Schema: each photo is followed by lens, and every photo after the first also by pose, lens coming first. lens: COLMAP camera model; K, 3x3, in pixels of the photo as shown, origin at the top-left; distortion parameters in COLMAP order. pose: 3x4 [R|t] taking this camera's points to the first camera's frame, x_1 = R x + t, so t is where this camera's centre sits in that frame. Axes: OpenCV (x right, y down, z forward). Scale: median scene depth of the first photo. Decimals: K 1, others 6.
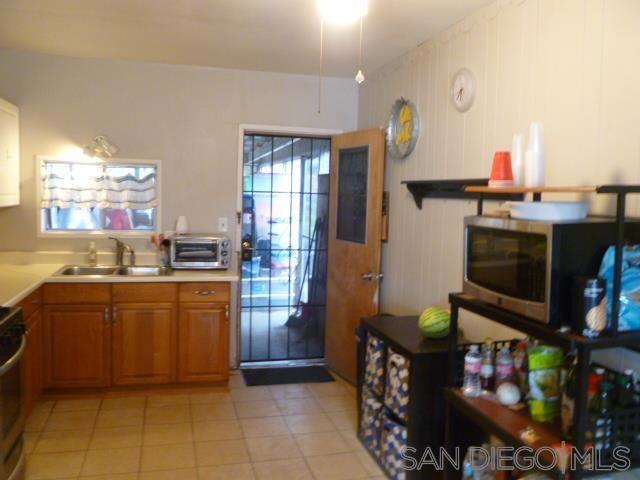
lens RADIAL K [[548.5, 0, 323.9], [0, 548.5, 239.0], [0, 0, 1]] dist [-0.073366, 0.027971]
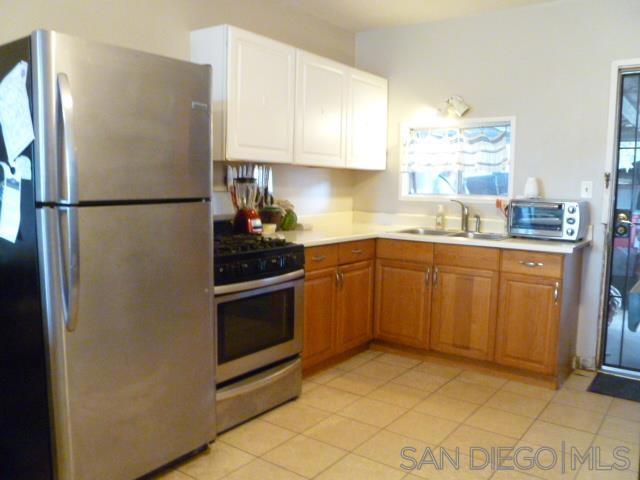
lens RADIAL K [[548.5, 0, 319.5], [0, 548.5, 239.6], [0, 0, 1]] dist [-0.073366, 0.027971]
pose [[0.610226, 0.057402, -0.790145, 0.243953], [-0.059710, 0.997867, 0.026378, 0.058677], [0.789974, 0.031082, 0.612352, 0.230806]]
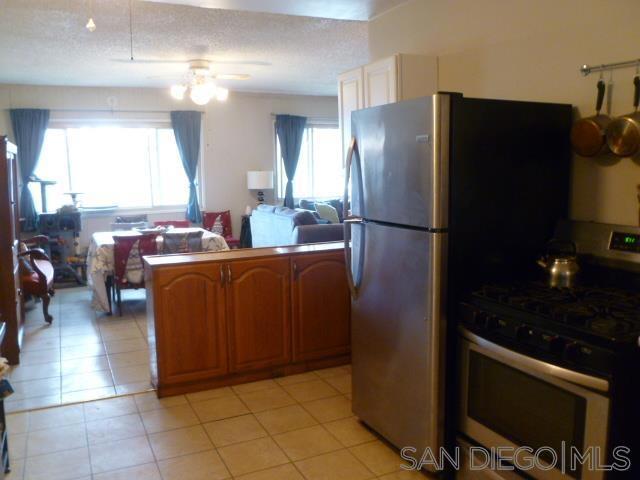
lens RADIAL K [[548.5, 0, 322.2], [0, 548.5, 244.1], [0, 0, 1]] dist [-0.073366, 0.027971]
pose [[-0.986481, -0.002326, -0.163858, -0.092025], [-0.036380, 0.978057, 0.205138, -0.064902], [0.159785, 0.208326, -0.964919, 1.056365]]
